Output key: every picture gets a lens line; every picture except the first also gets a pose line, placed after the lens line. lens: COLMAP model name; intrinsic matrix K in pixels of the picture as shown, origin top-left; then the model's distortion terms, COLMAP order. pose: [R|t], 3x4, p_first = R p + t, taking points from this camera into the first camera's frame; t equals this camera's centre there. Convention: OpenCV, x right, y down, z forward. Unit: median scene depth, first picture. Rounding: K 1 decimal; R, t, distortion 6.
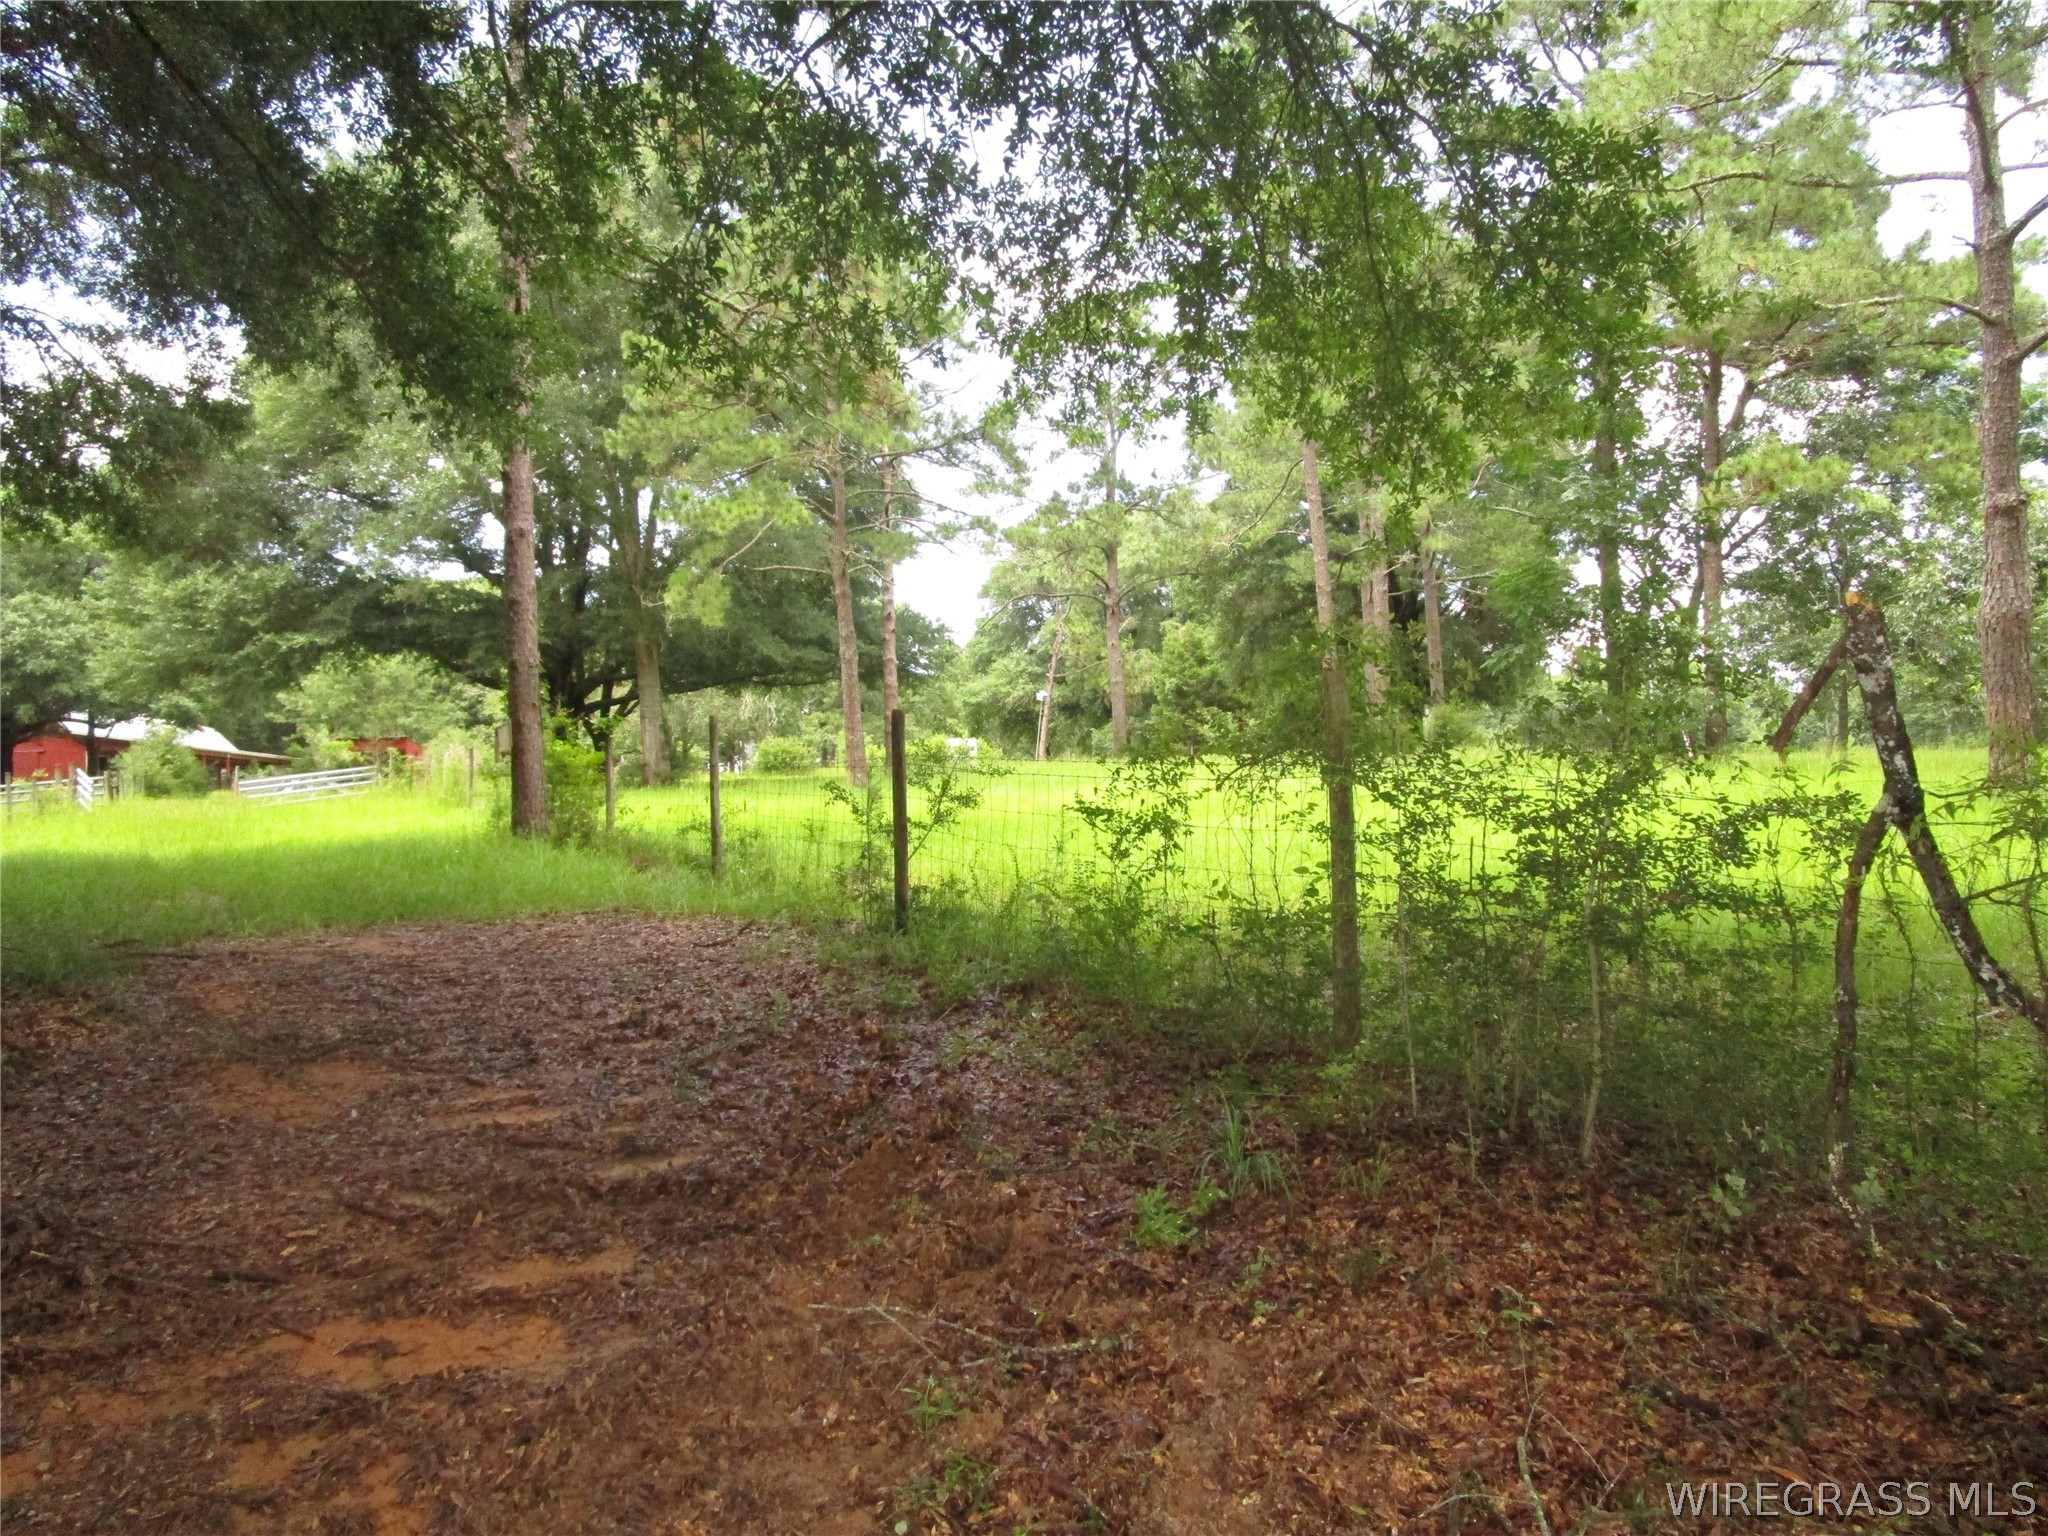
lens RADIAL K [[1420.2, 0, 1021.9], [0, 1420.2, 762.6], [0, 0, 1]] dist [-0.035080, 0.013908]
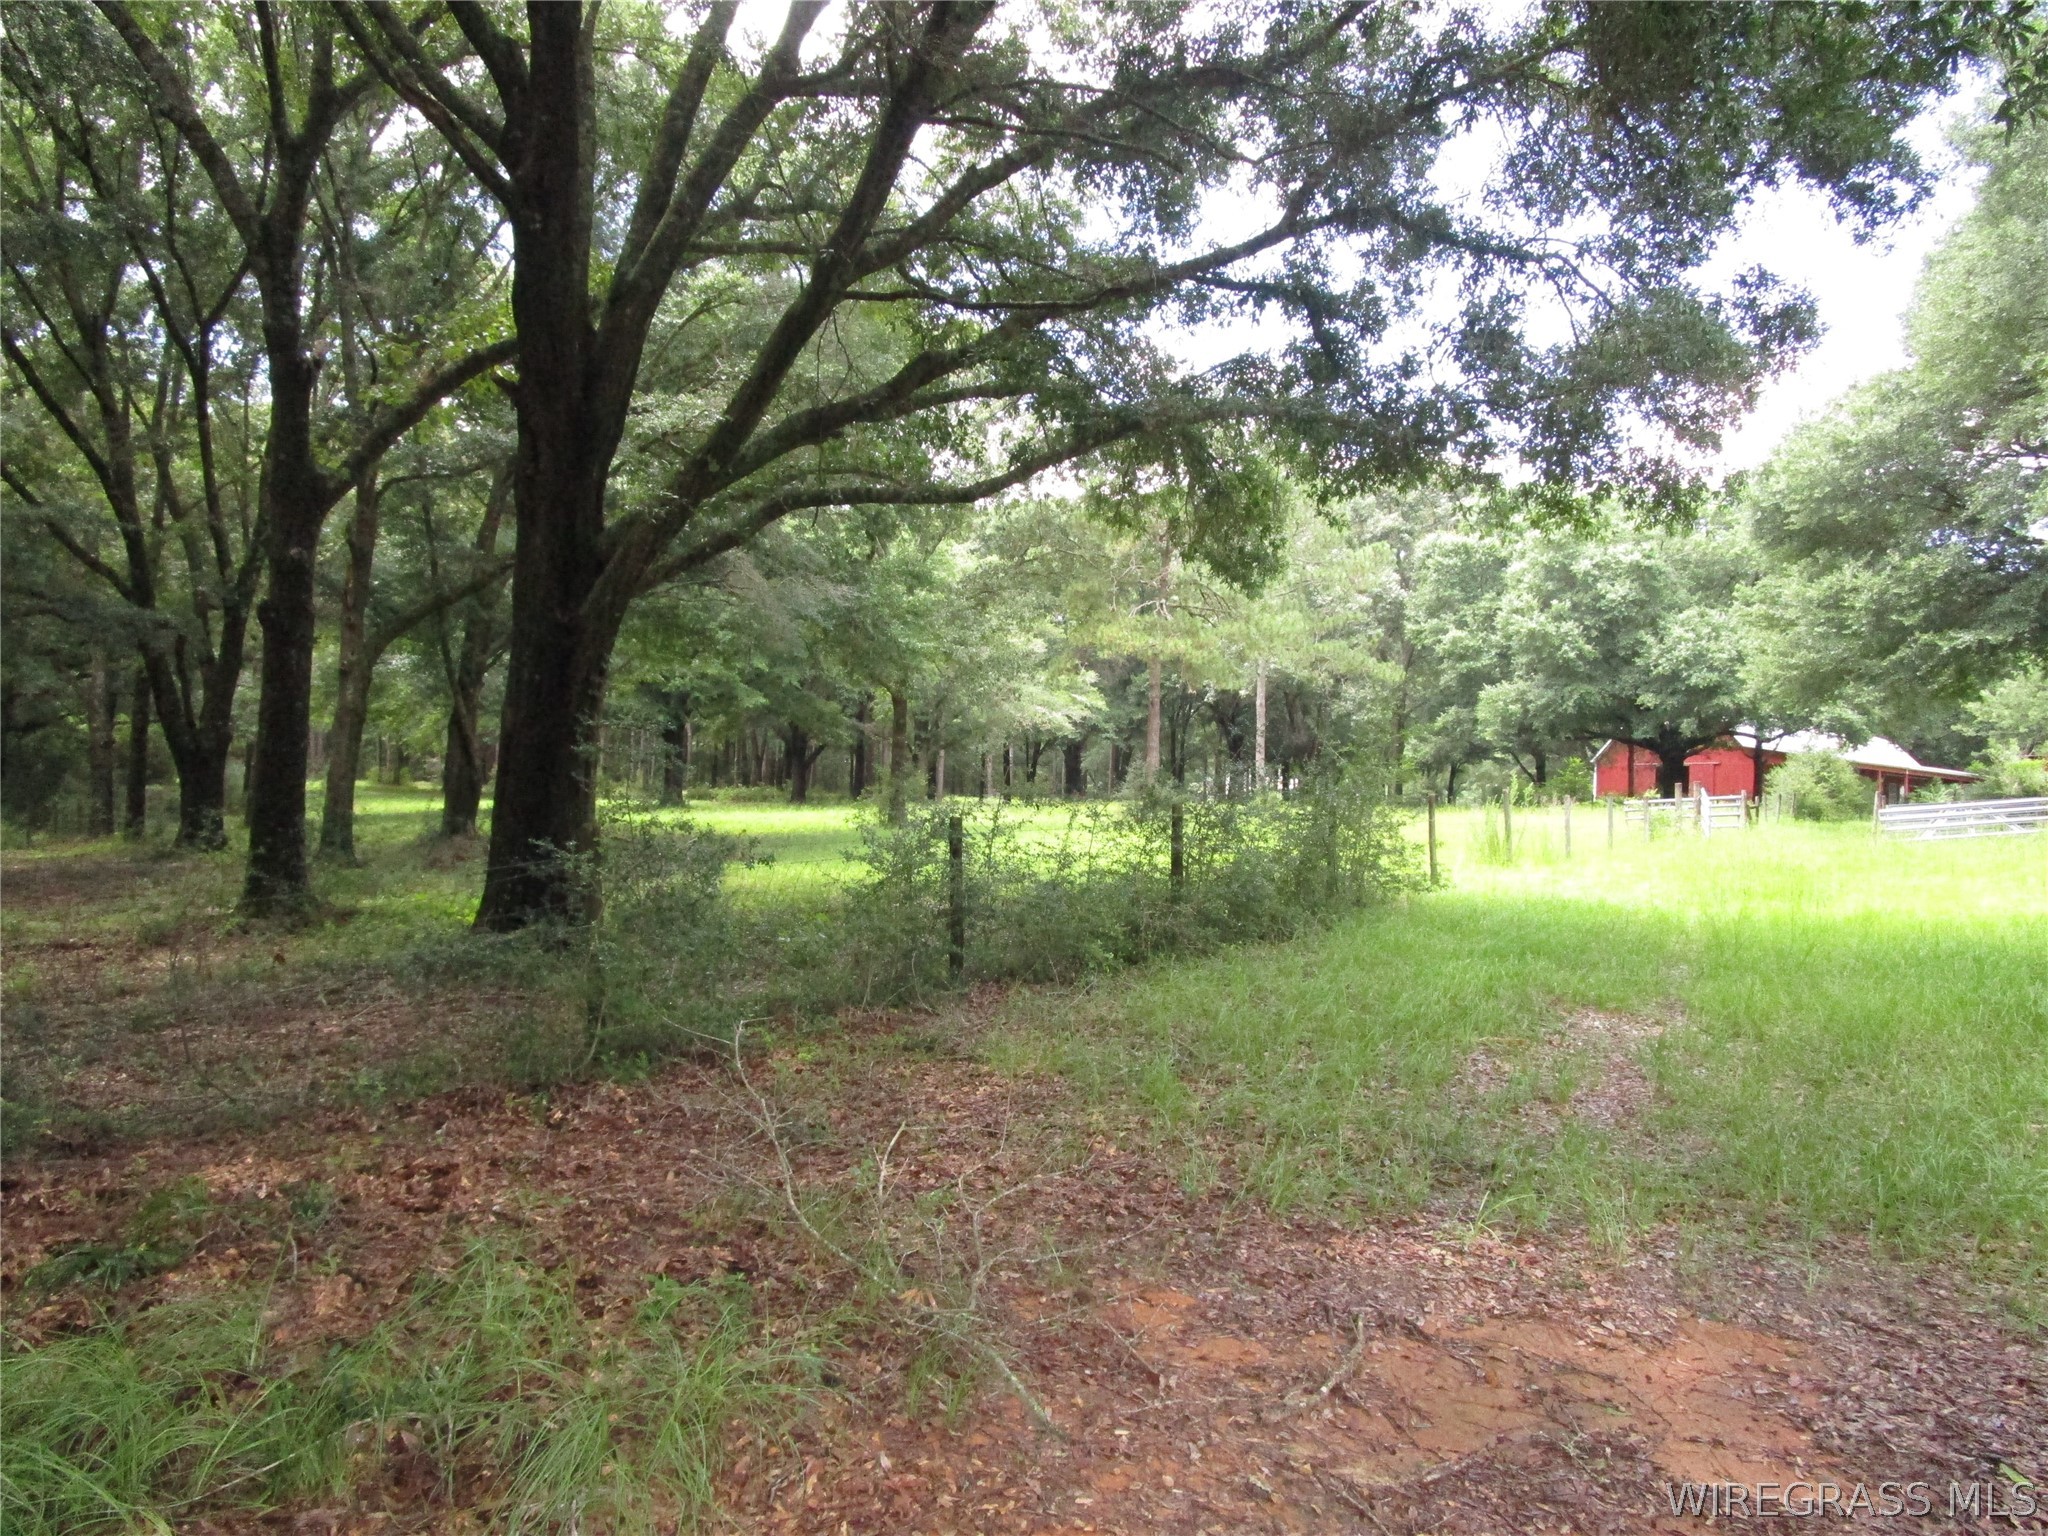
lens RADIAL K [[1420.2, 0, 1021.1], [0, 1420.2, 758.2], [0, 0, 1]] dist [-0.035080, 0.013908]
pose [[0.463117, 0.018961, -0.886094, -0.034358], [-0.028481, 0.999573, 0.006504, -0.005470], [0.885839, 0.022225, 0.463460, 0.104206]]
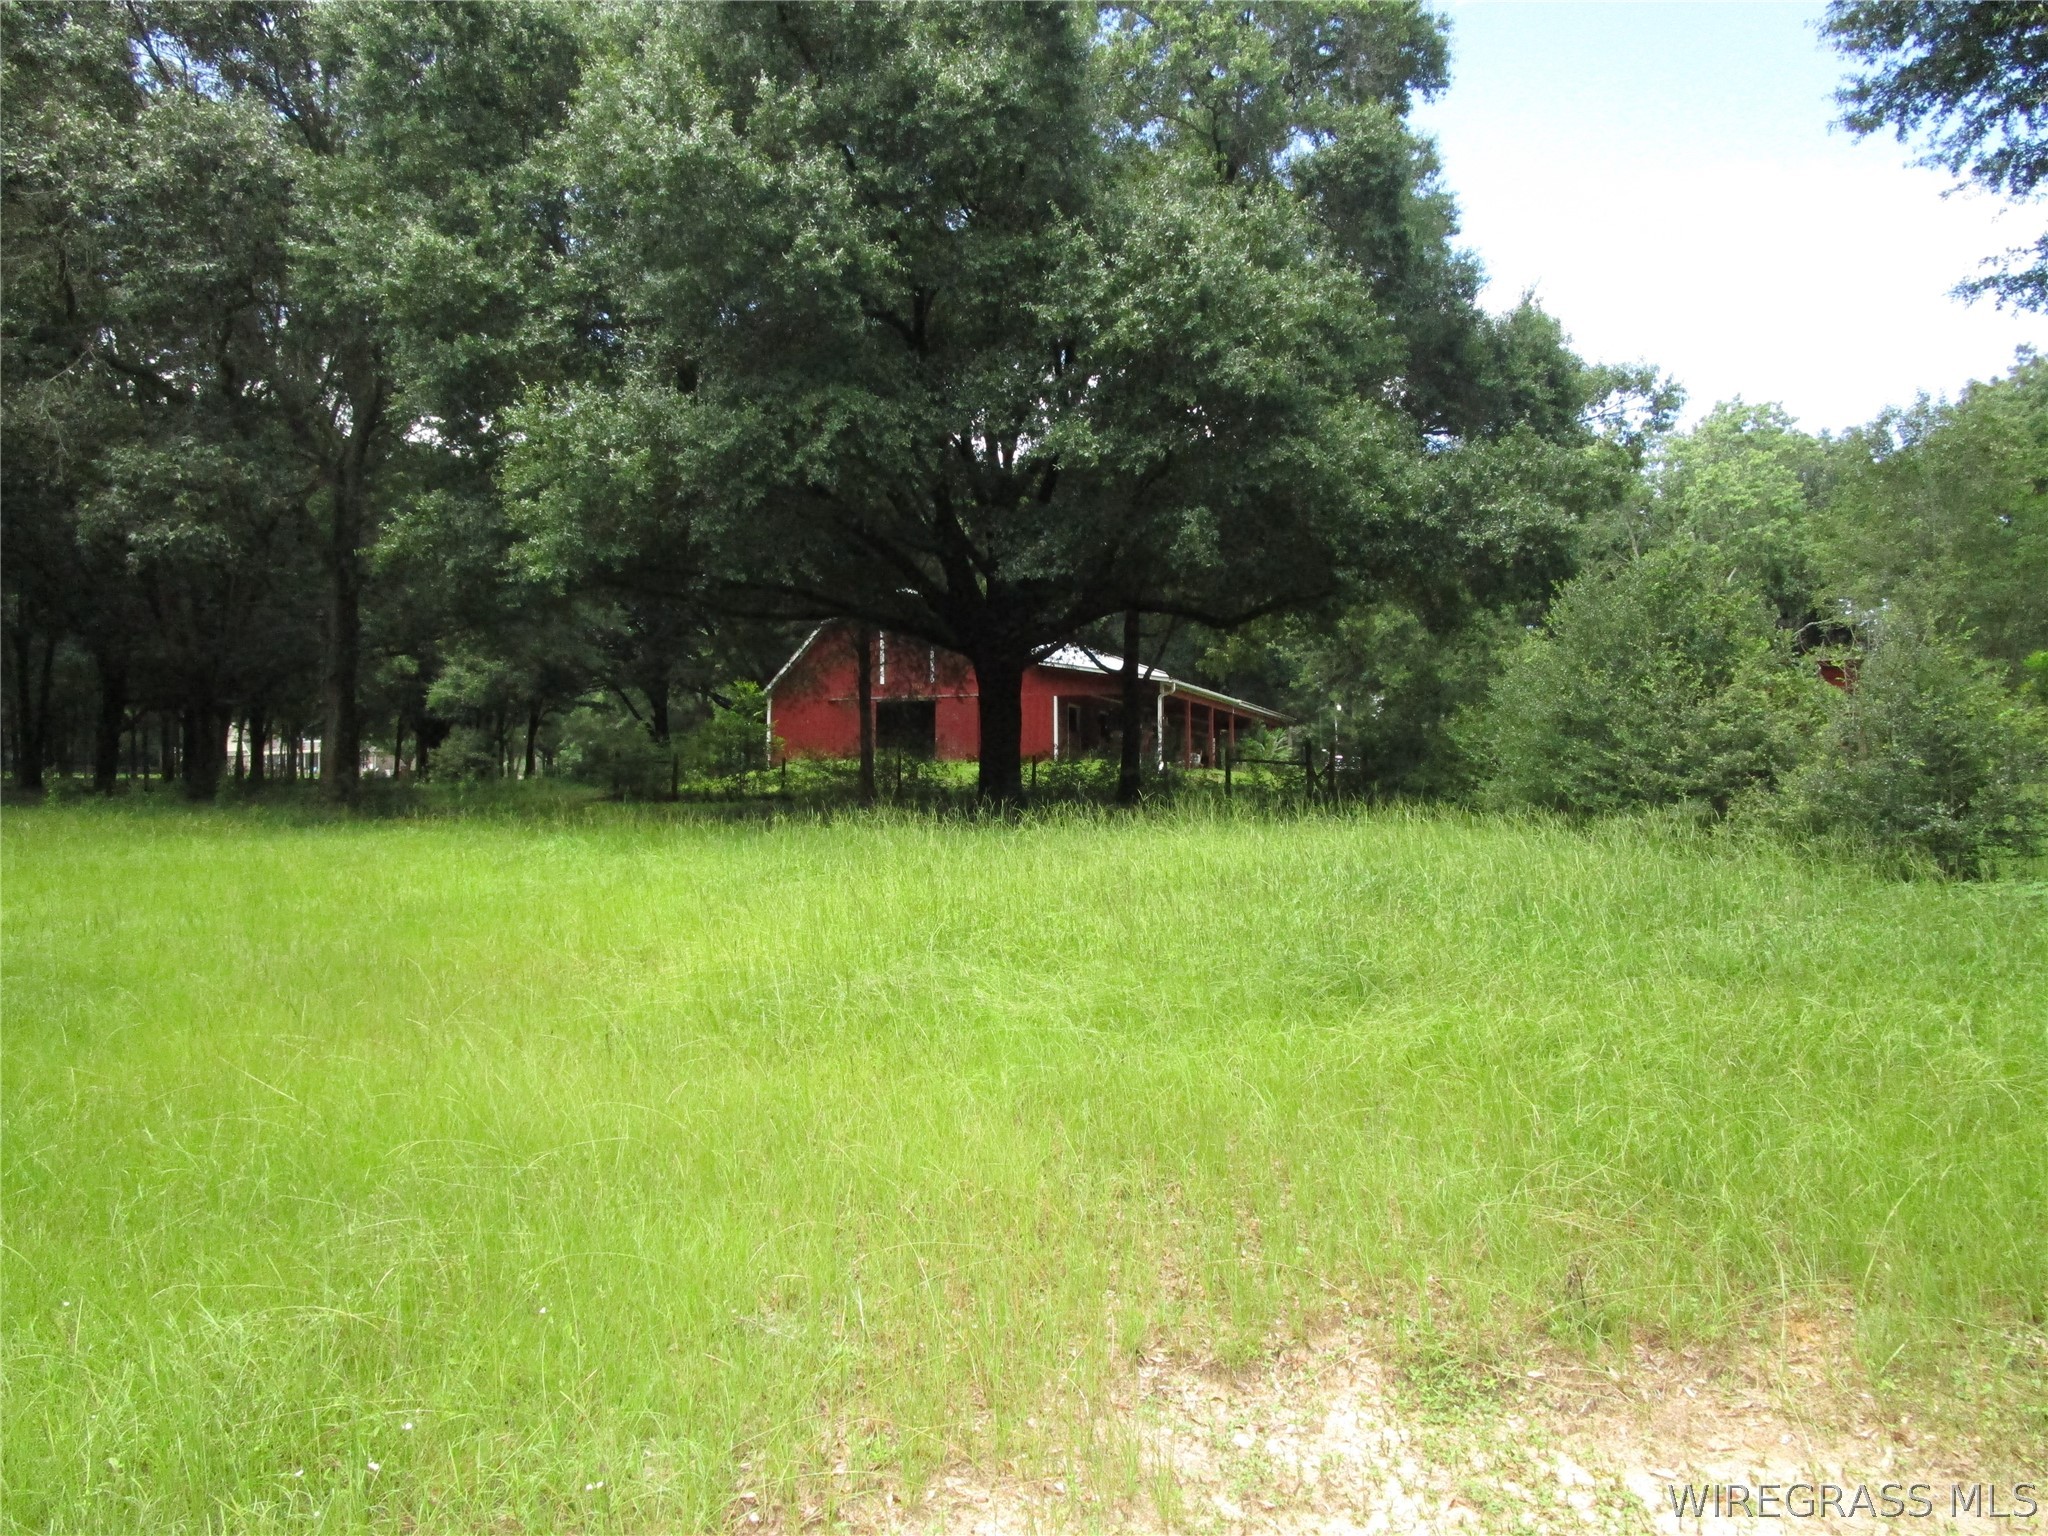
lens RADIAL K [[1420.2, 0, 1024.1], [0, 1420.2, 761.4], [0, 0, 1]] dist [-0.035080, 0.013908]
pose [[0.888690, 0.028661, -0.457612, -0.609143], [-0.020513, 0.999530, 0.022766, 0.007881], [0.458049, -0.010845, 0.888861, 0.715017]]
